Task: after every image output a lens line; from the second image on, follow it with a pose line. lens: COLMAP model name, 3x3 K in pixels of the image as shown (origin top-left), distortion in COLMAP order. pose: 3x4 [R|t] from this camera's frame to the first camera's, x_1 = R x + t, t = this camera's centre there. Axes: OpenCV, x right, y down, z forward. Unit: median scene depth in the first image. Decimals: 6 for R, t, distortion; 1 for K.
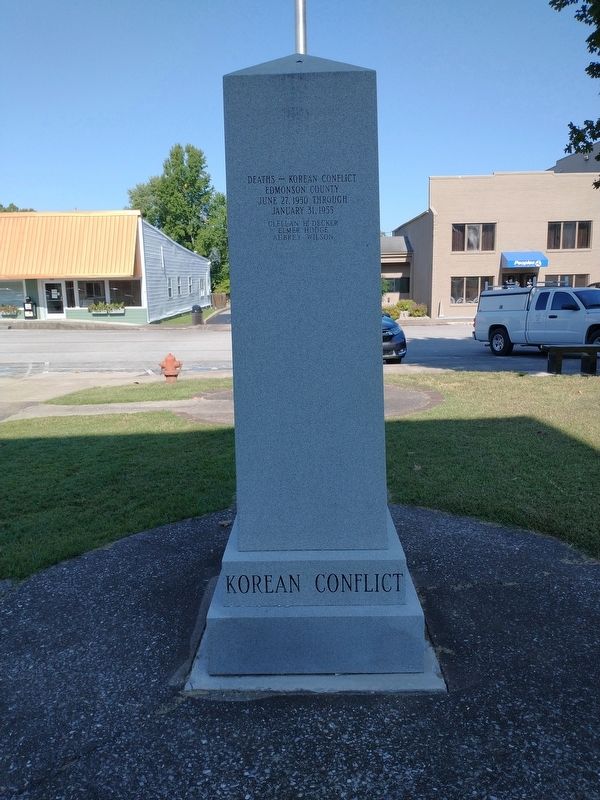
lens RADIAL K [[646.8, 0, 302.8], [0, 646.8, 400.3], [0, 0, 1]] dist [0.033499, -0.063587]
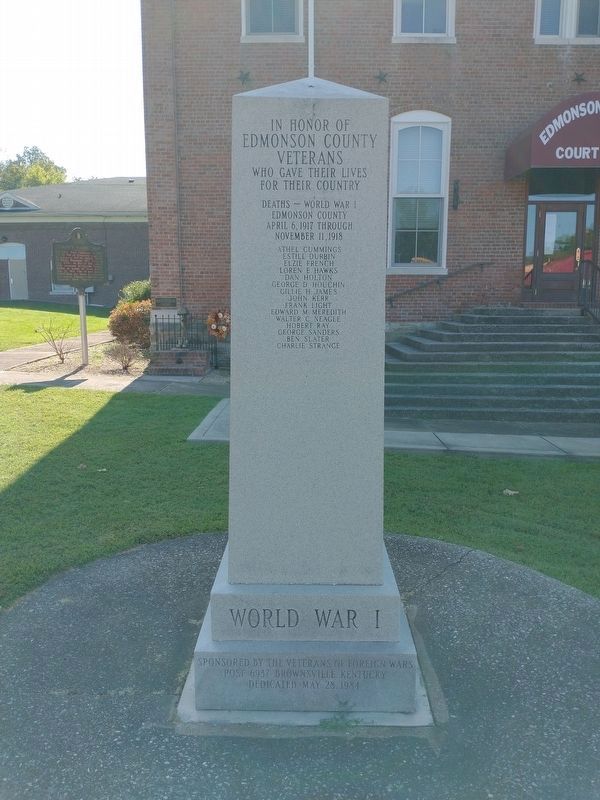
lens RADIAL K [[646.8, 0, 302.8], [0, 646.8, 400.3], [0, 0, 1]] dist [0.033499, -0.063587]
pose [[-0.999892, 0.013993, 0.004430, 0.017096], [0.014674, 0.946402, 0.322659, -0.439170], [0.000323, 0.322689, -0.946505, 2.363180]]
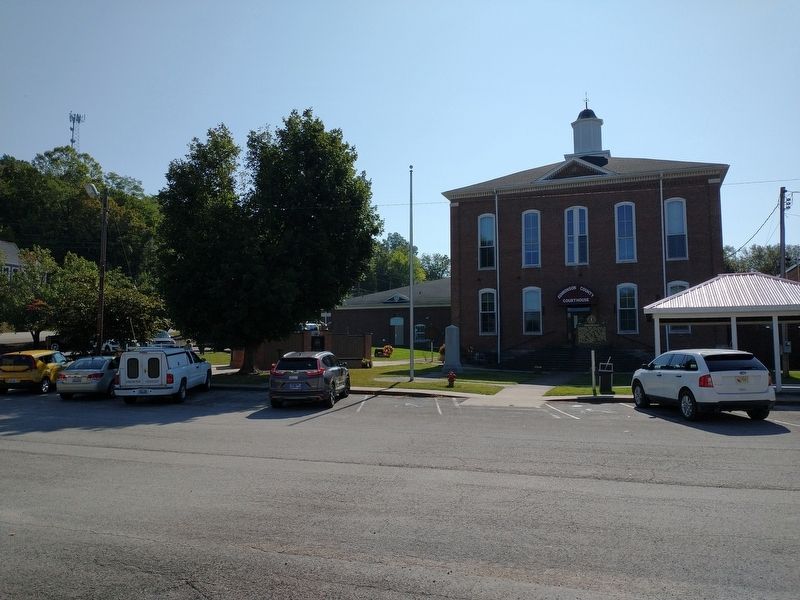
lens RADIAL K [[646.8, 0, 400.0], [0, 646.8, 300.0], [0, 0, 1]] dist [0.033499, -0.063587]
pose [[-0.951106, 0.049060, 0.304943, -0.631068], [0.086573, 0.990072, 0.110733, -0.972952], [-0.296483, 0.131719, -0.945911, 5.020334]]
